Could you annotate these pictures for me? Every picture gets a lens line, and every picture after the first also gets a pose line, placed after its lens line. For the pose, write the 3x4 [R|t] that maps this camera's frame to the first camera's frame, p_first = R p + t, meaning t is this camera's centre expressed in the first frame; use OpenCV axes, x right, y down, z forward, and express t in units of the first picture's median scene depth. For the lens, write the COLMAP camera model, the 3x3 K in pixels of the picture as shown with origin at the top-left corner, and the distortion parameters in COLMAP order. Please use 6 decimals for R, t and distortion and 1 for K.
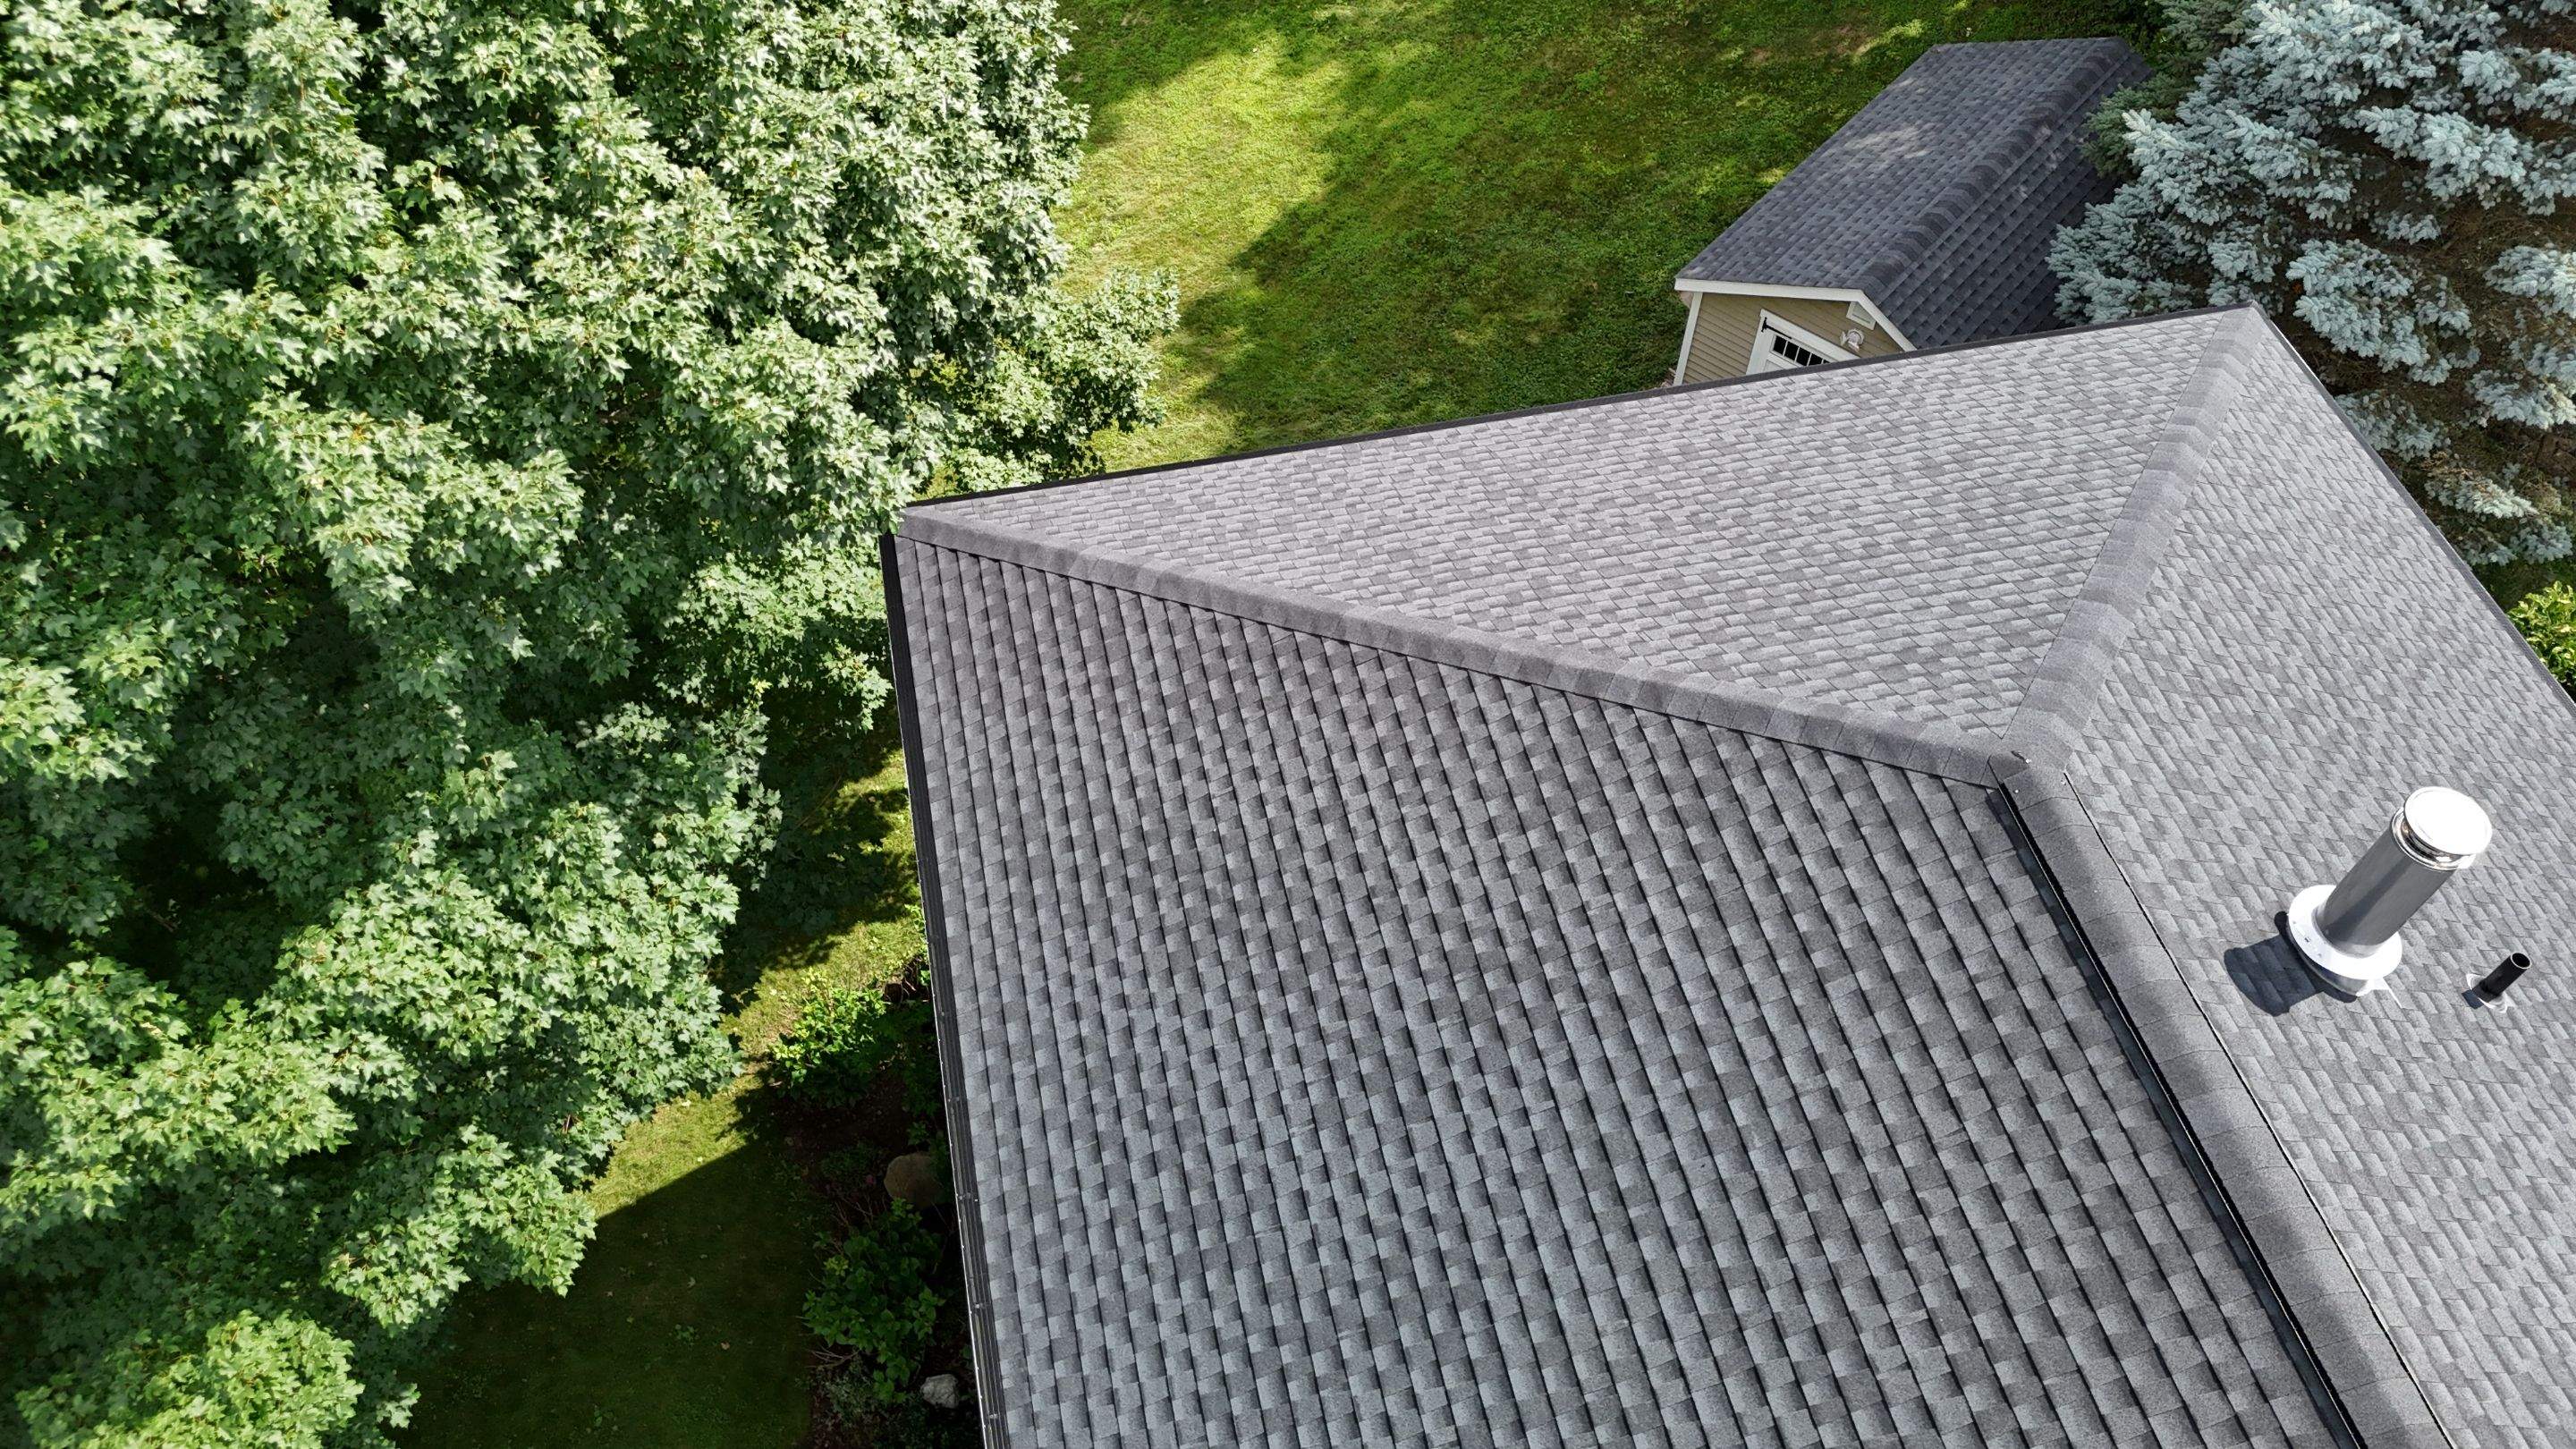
lens RADIAL K [[1907.3, 0, 1292.9], [0, 1907.3, 728.0], [0, 0, 1]] dist [0.066864, -0.017975]
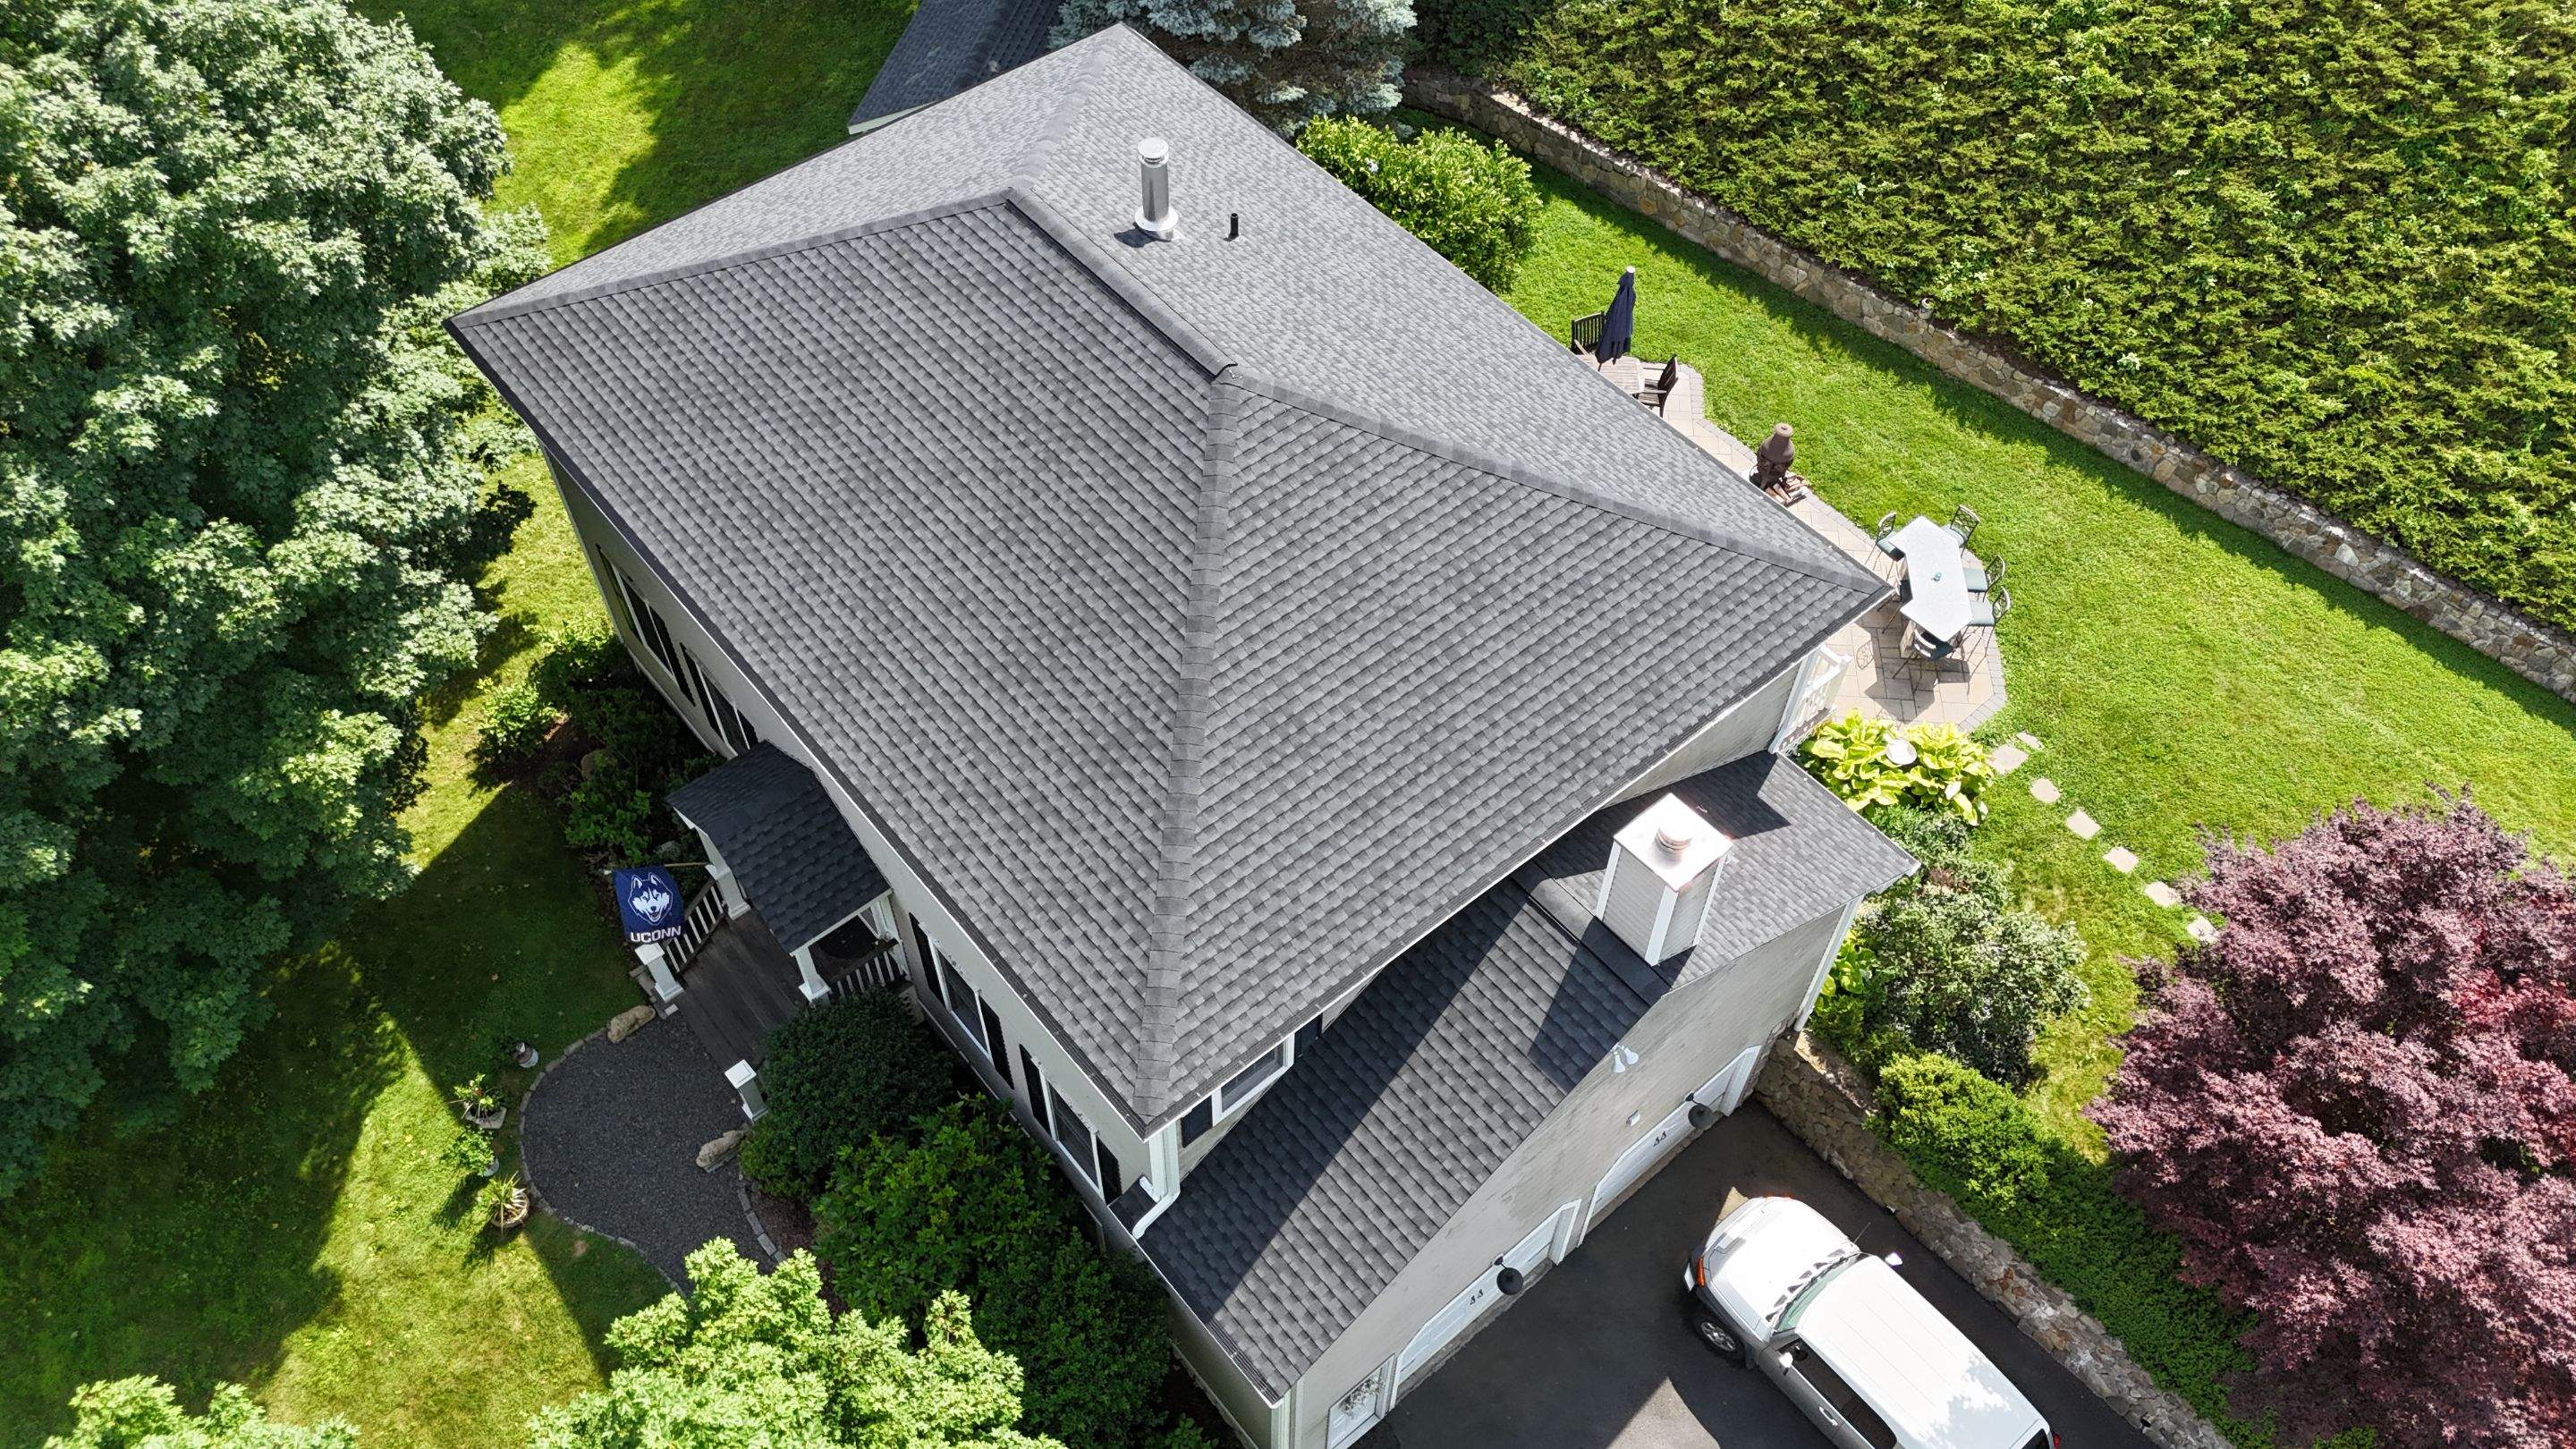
lens RADIAL K [[1907.3, 0, 1286.7], [0, 1907.3, 717.7], [0, 0, 1]] dist [0.066864, -0.017975]
pose [[0.886282, -0.371056, 0.277166, -0.213175], [0.372459, 0.926720, 0.049650, 0.593201], [-0.275278, 0.059229, 0.959538, -1.266368]]
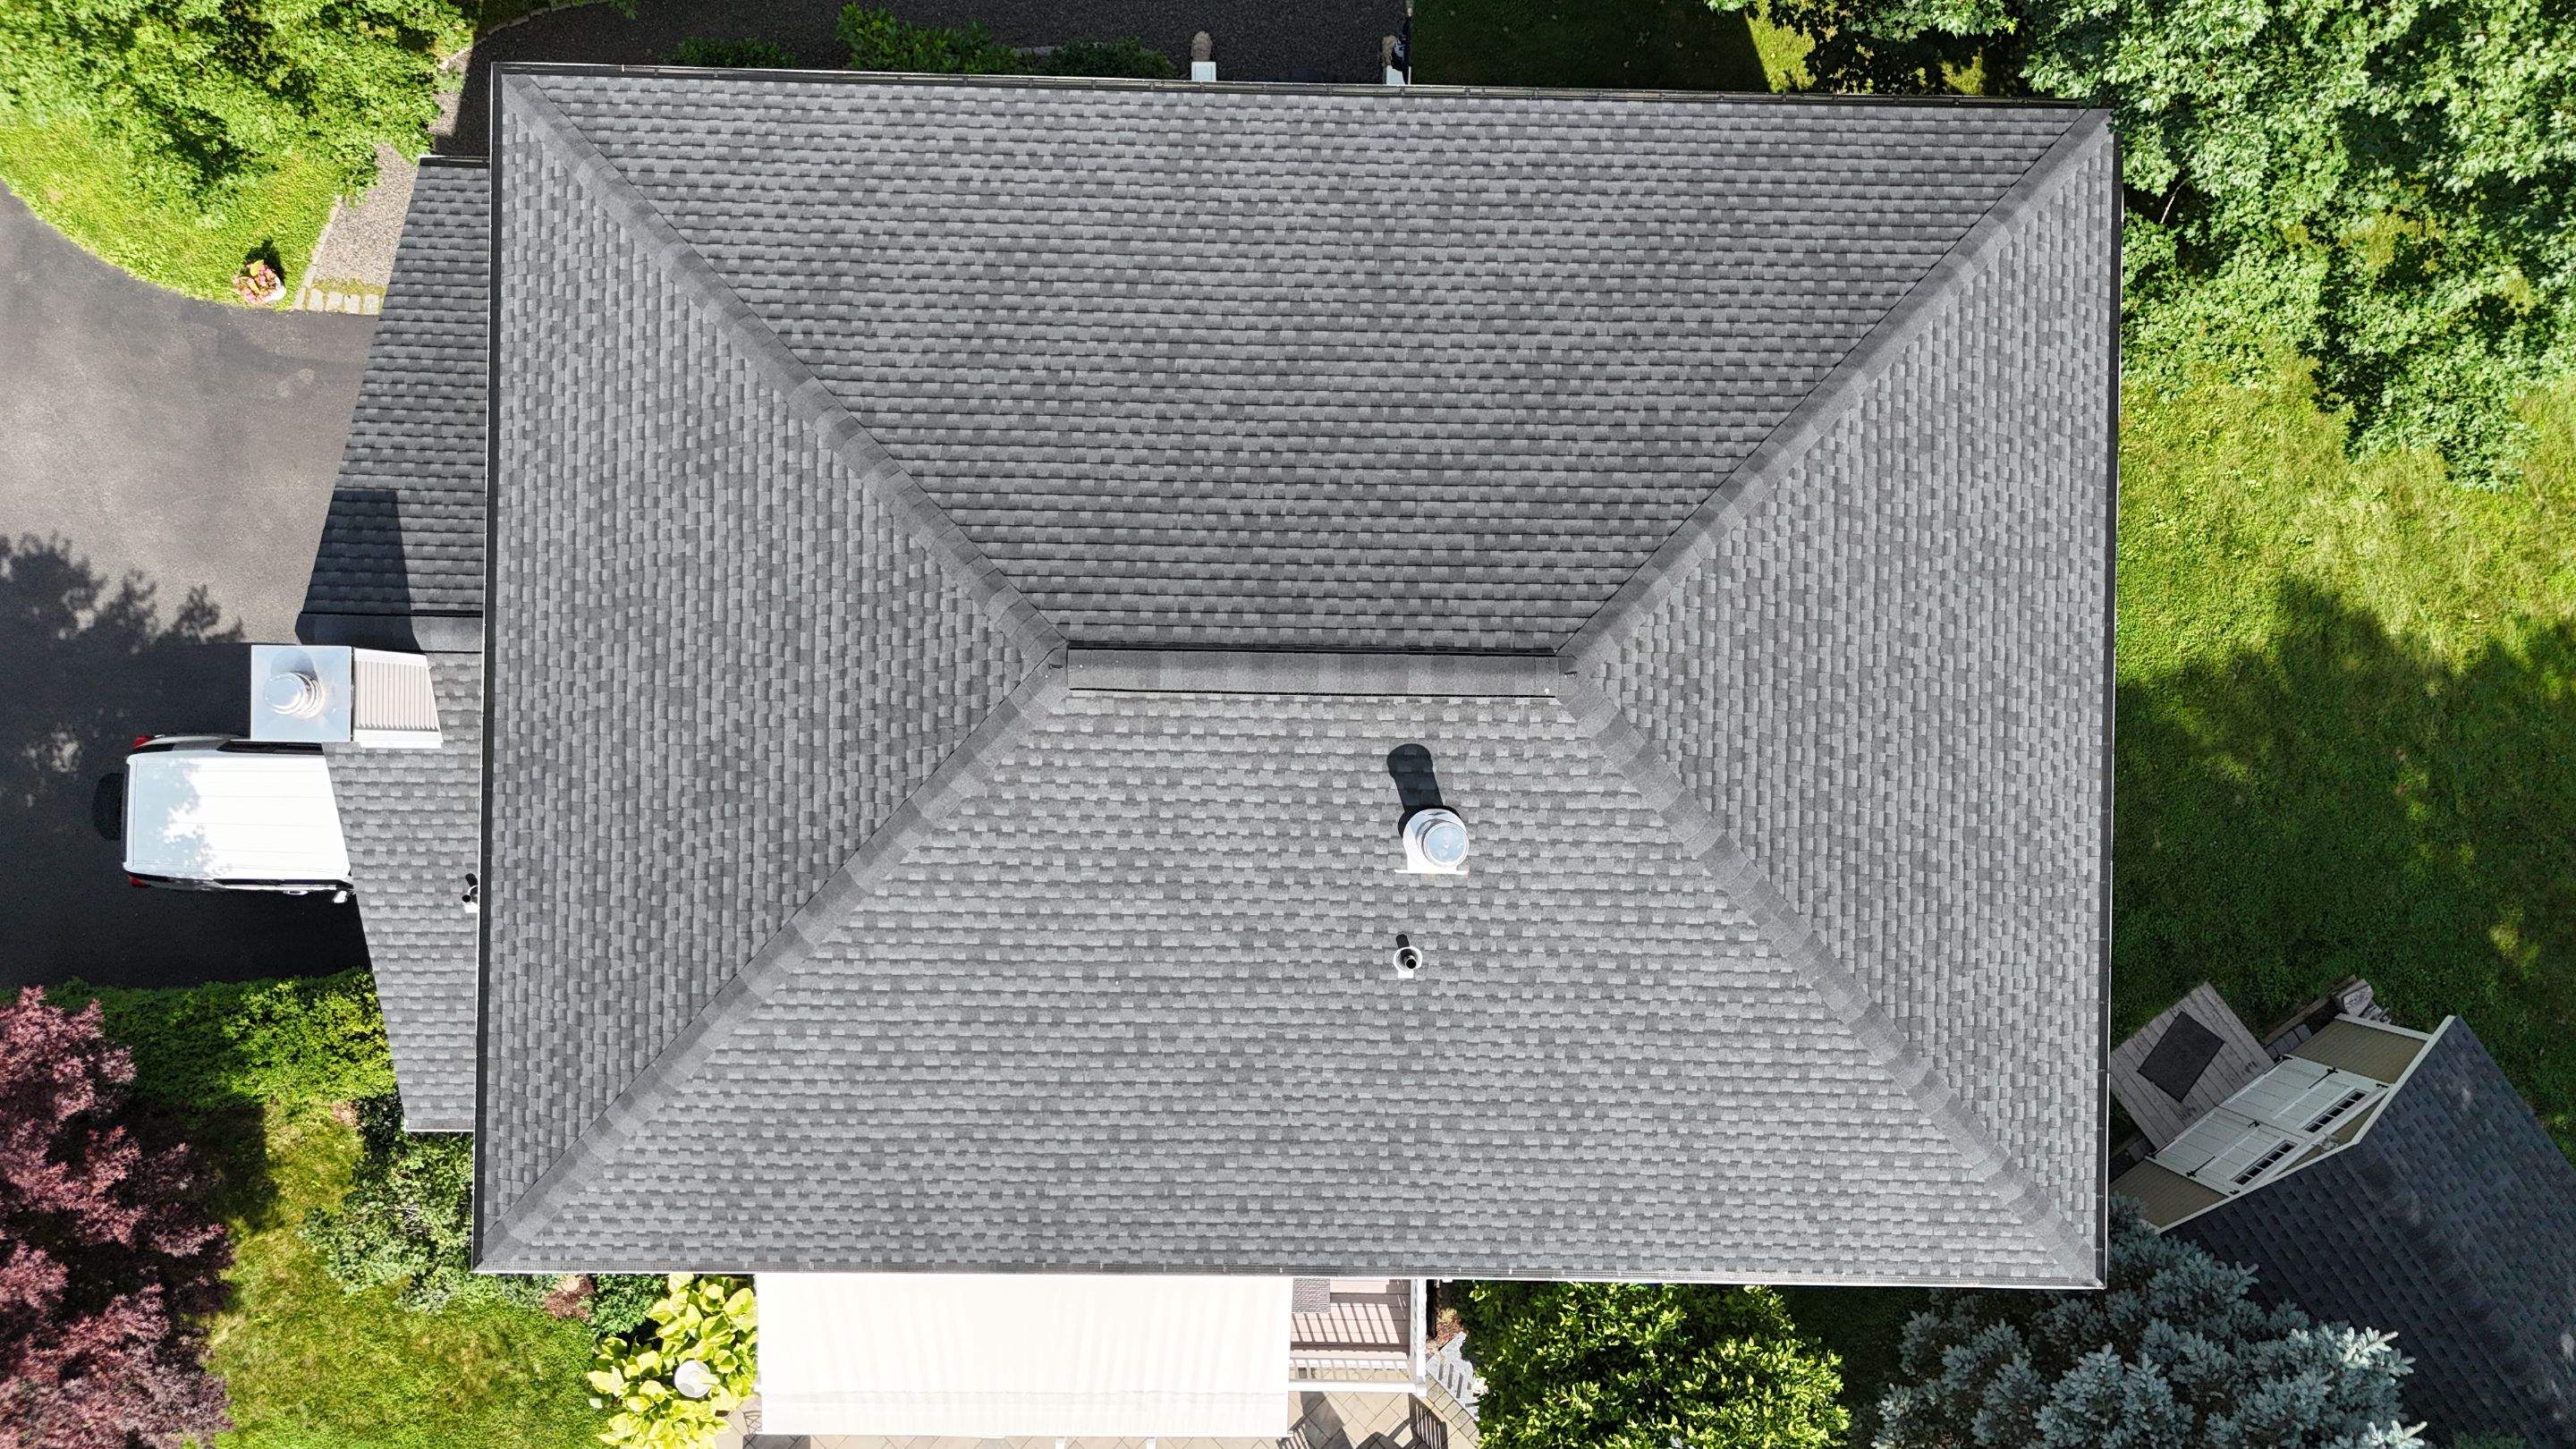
lens RADIAL K [[1907.3, 0, 1275.5], [0, 1907.3, 732.8], [0, 0, 1]] dist [0.066864, -0.017975]
pose [[-0.231163, 0.972750, -0.017896, 0.474348], [-0.791647, -0.177369, 0.584667, -0.684826], [0.565561, 0.149321, 0.811076, -0.409835]]
